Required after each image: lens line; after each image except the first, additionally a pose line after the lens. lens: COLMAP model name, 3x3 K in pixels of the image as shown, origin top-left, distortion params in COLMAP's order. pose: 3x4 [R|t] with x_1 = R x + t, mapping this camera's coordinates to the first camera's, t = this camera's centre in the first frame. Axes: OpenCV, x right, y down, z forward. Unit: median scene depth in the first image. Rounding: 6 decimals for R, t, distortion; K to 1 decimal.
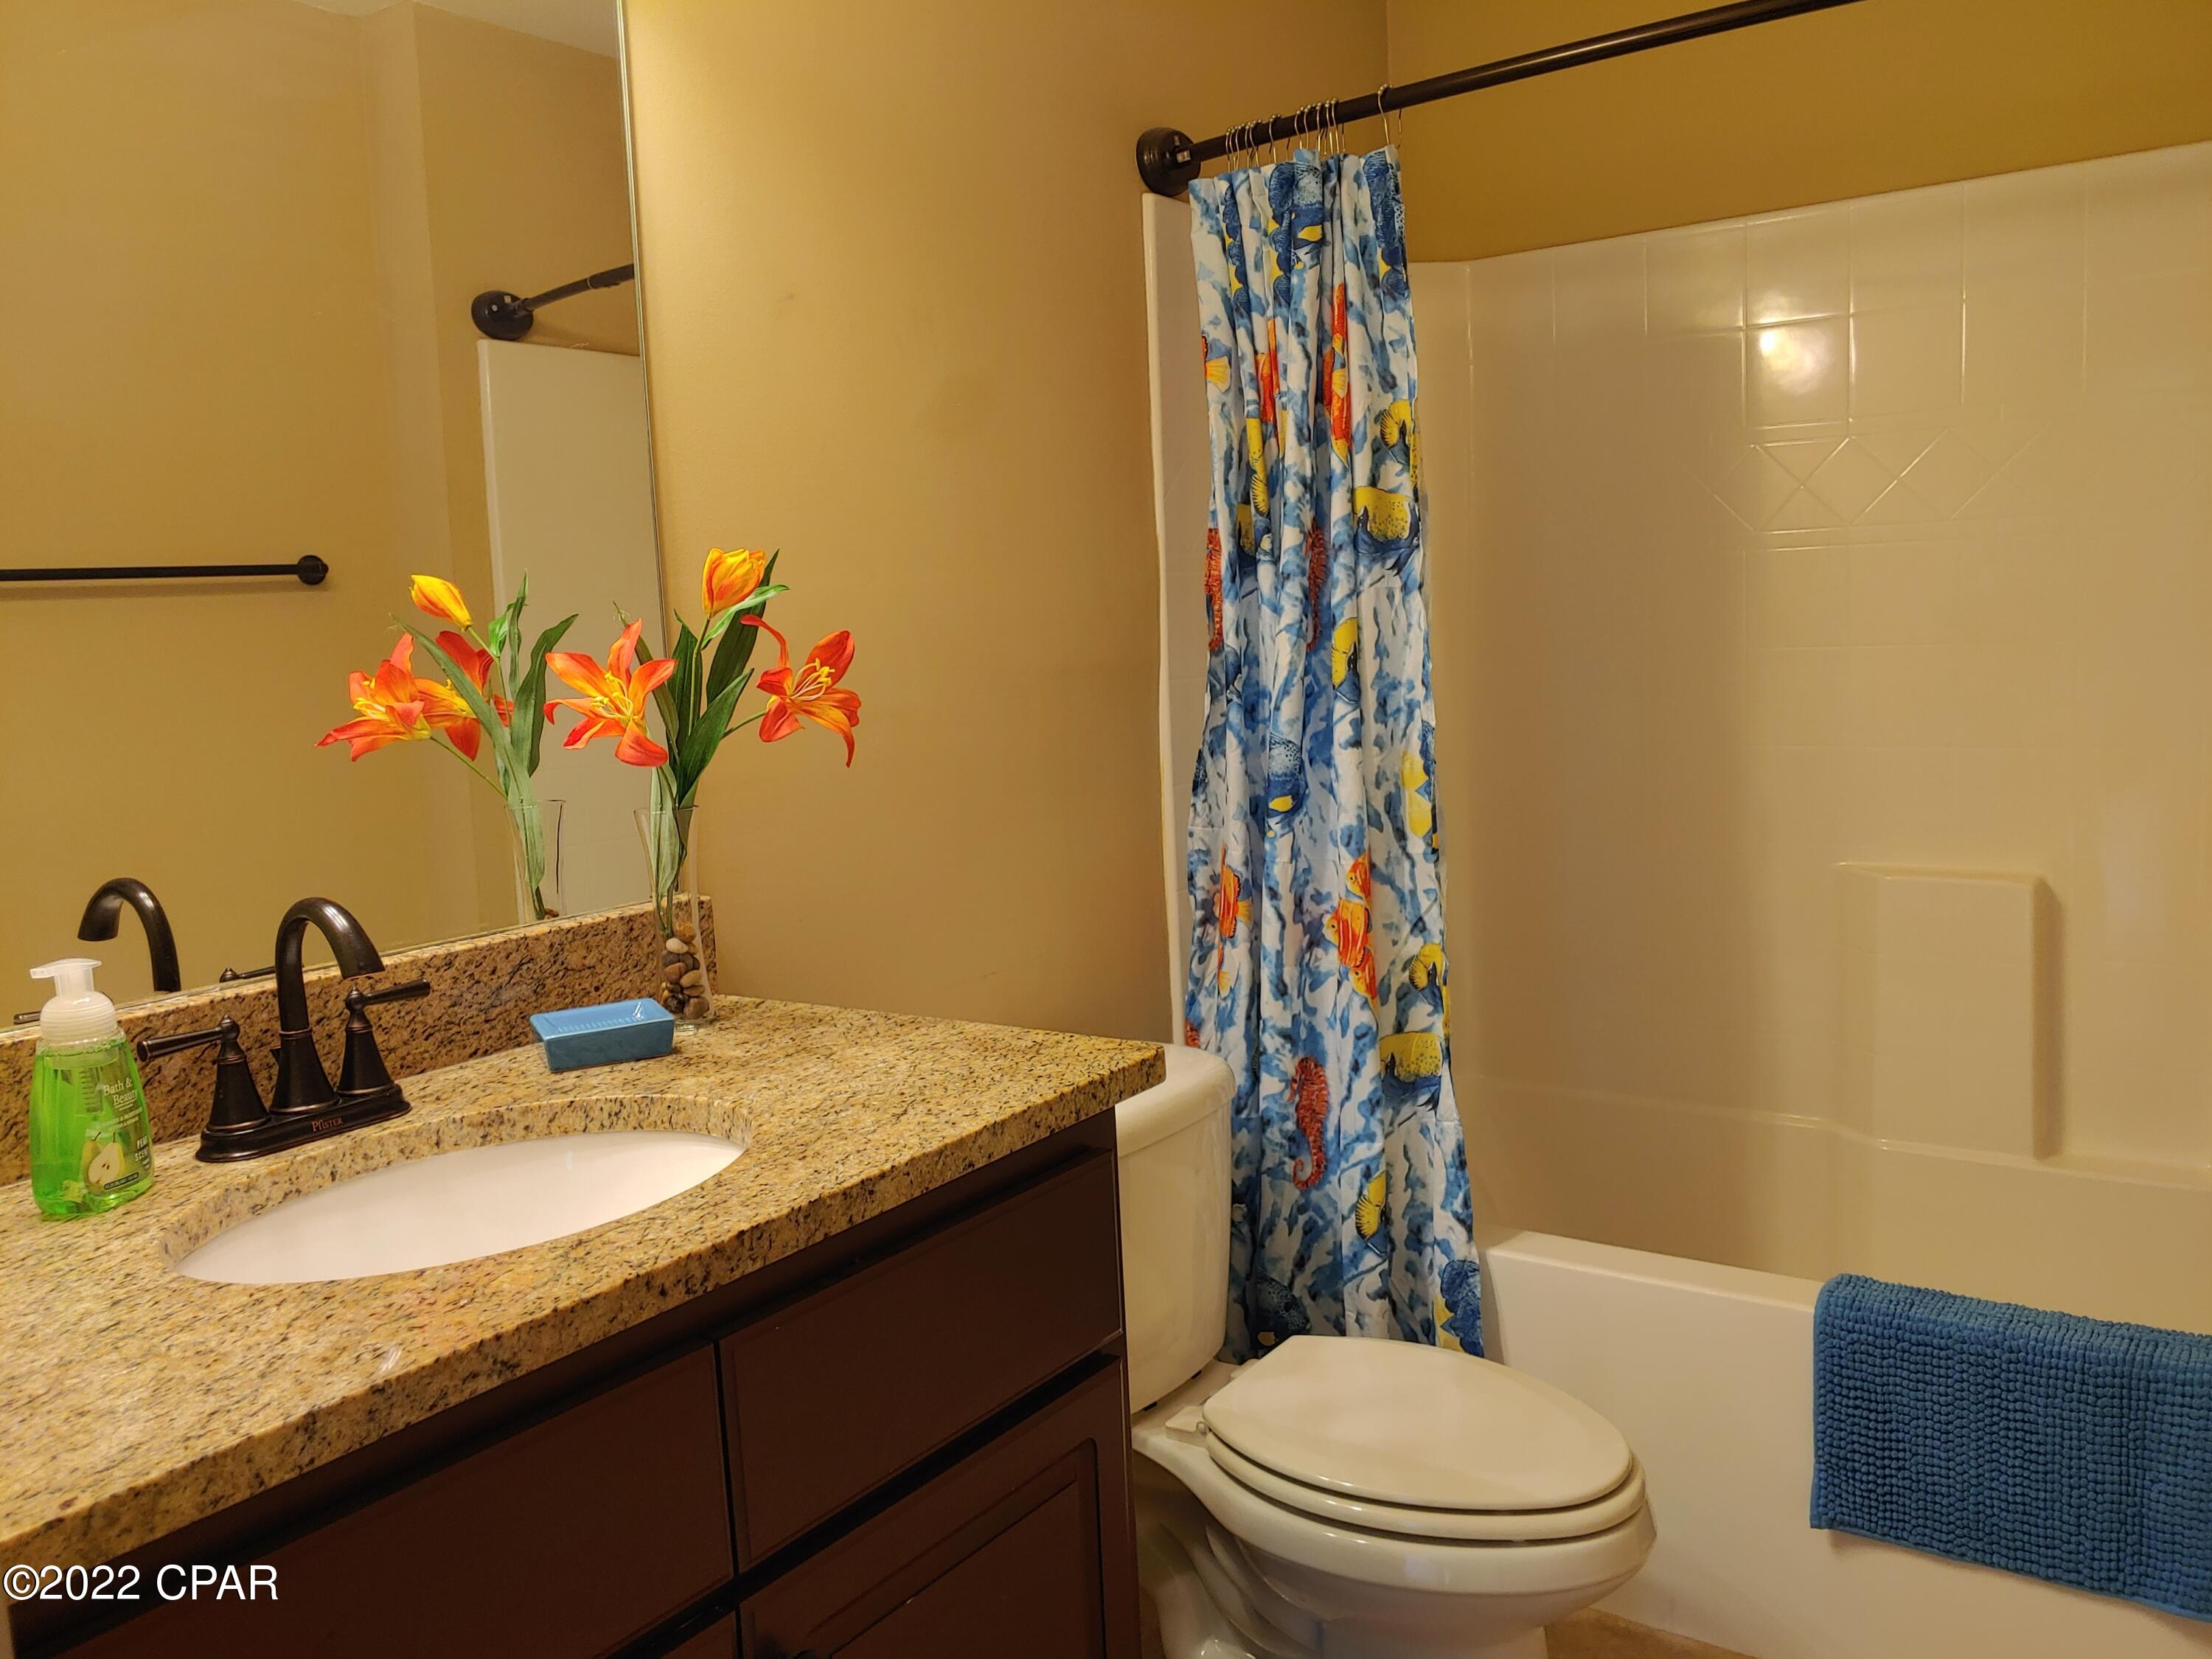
lens RADIAL K [[1724.8, 0, 1108.4], [0, 1724.8, 822.9], [0, 0, 1]] dist [-0.004072, -0.006983]
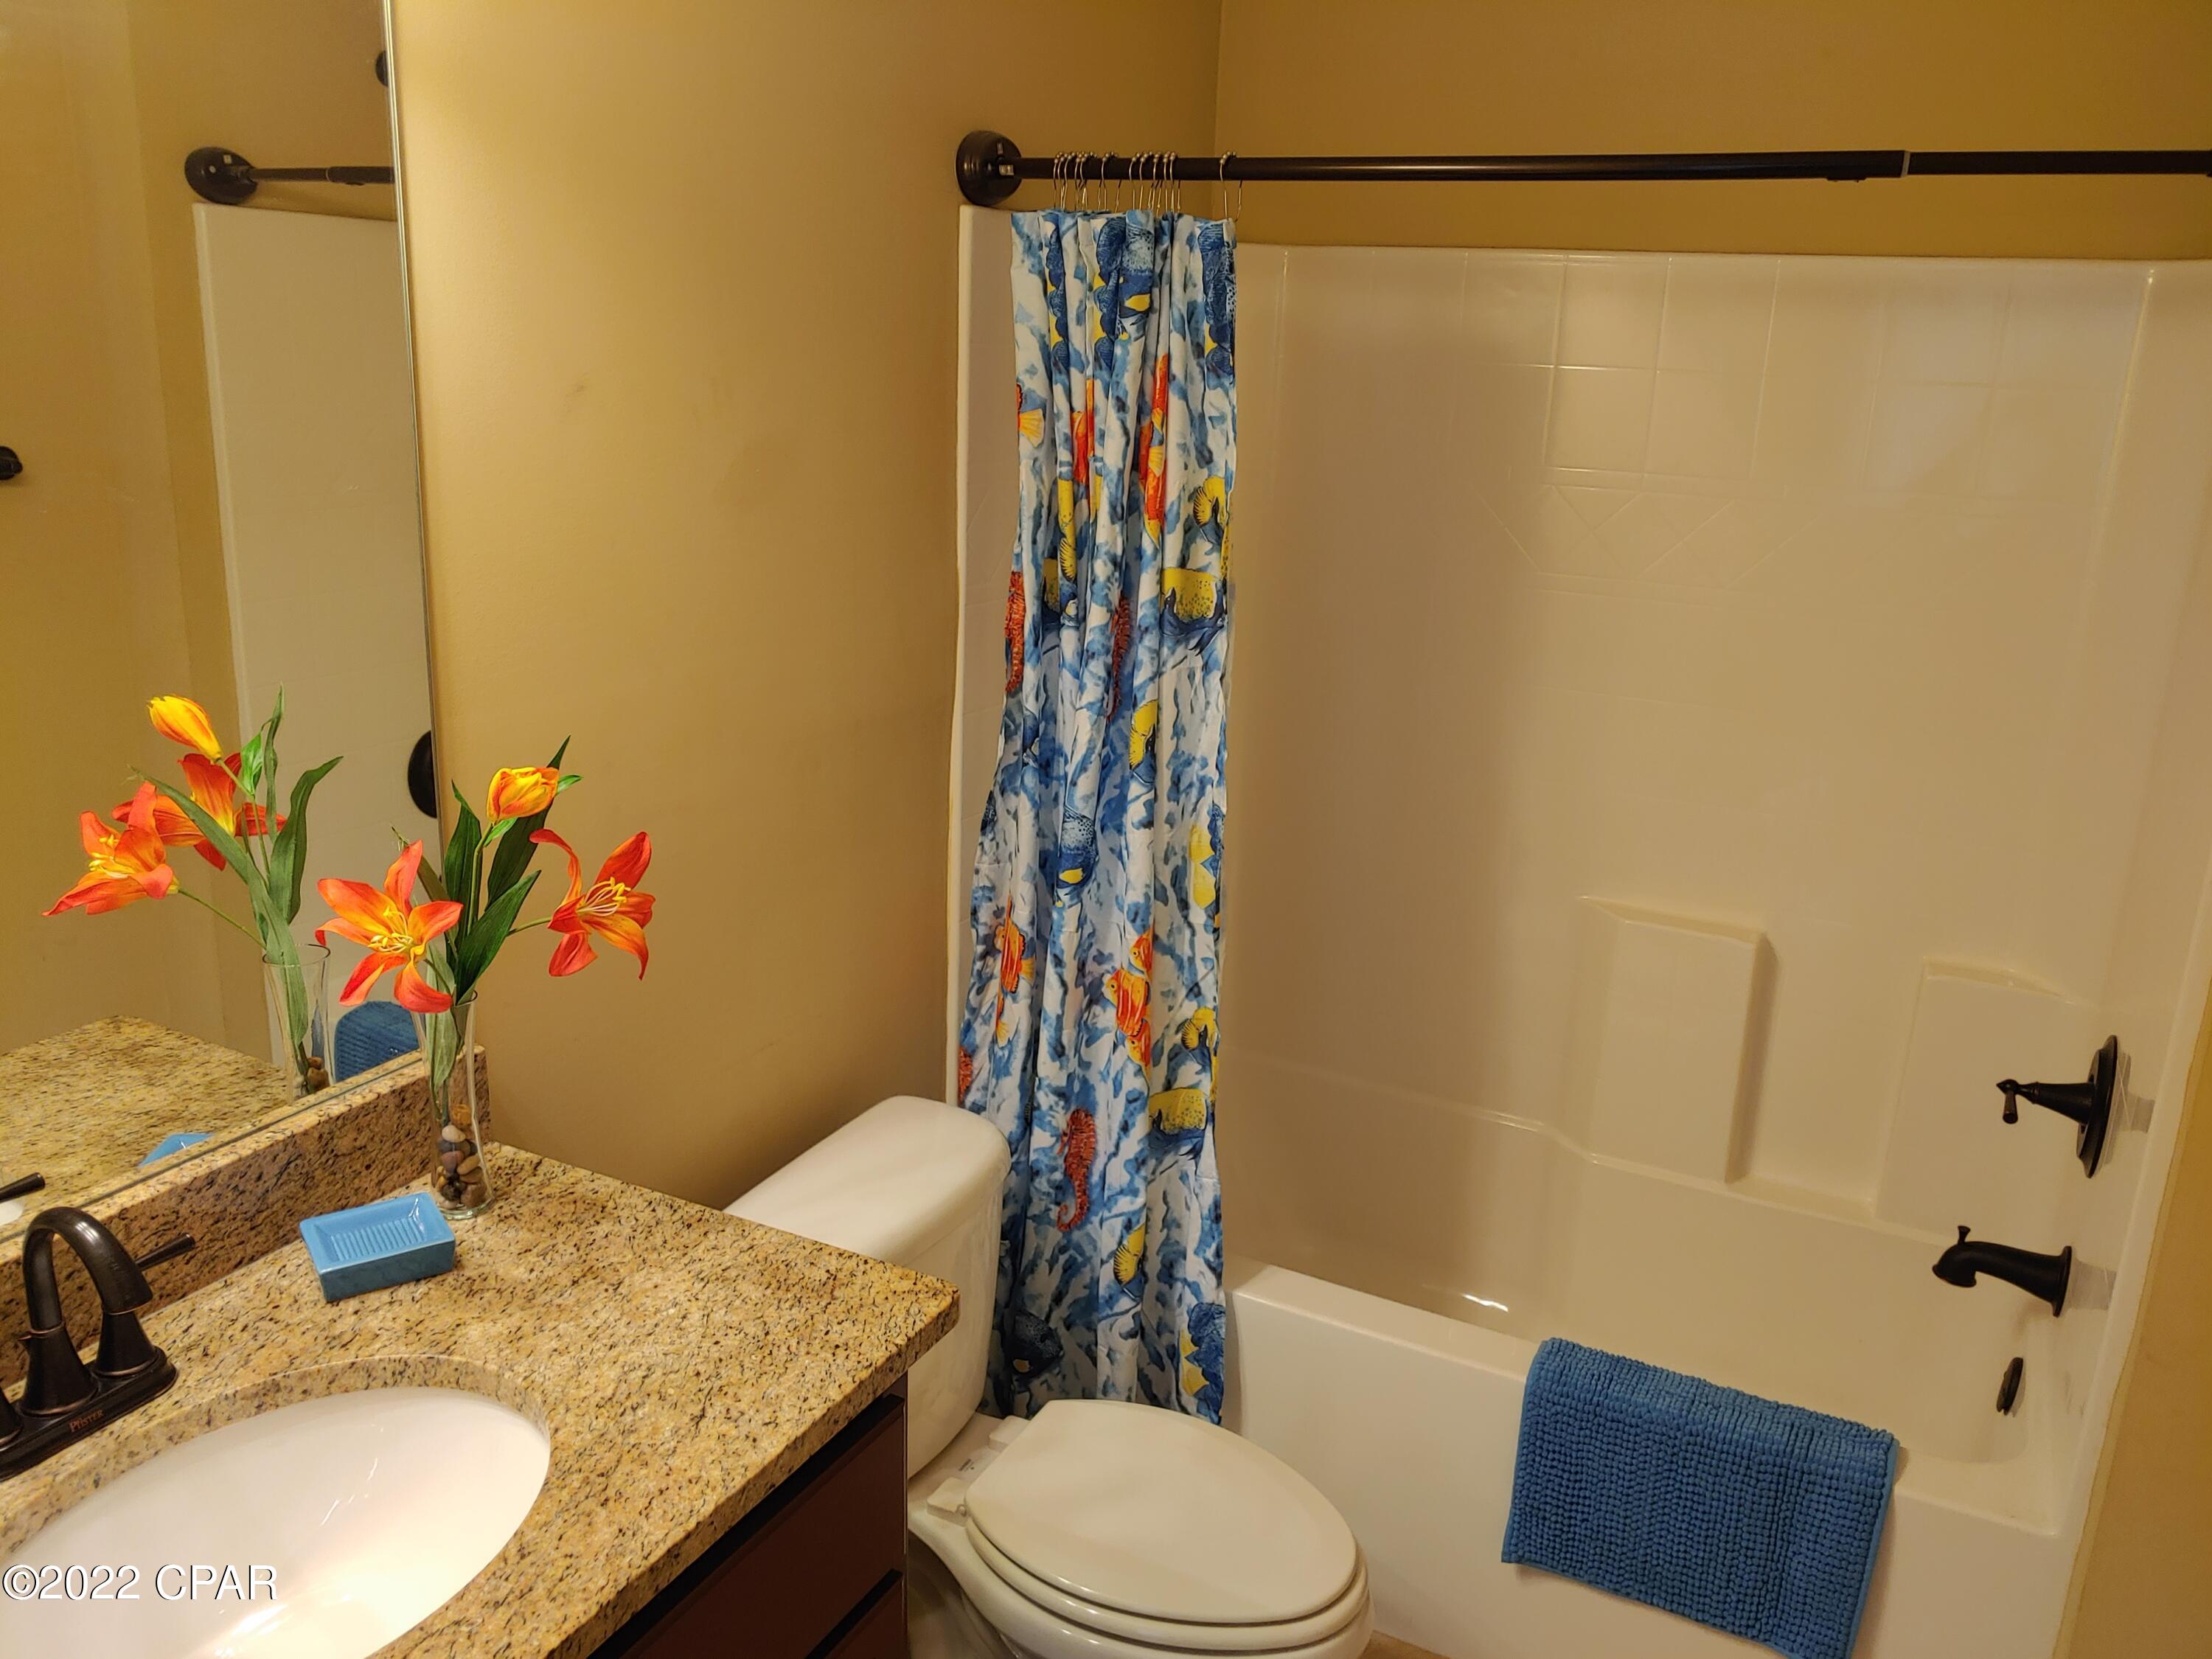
lens RADIAL K [[1724.8, 0, 1106.1], [0, 1724.8, 828.7], [0, 0, 1]] dist [-0.004072, -0.006983]
pose [[0.987965, 0.042609, 0.148695, -0.029235], [-0.066484, 0.984958, 0.159491, -0.202589], [-0.139663, -0.167457, 0.975937, 0.023015]]
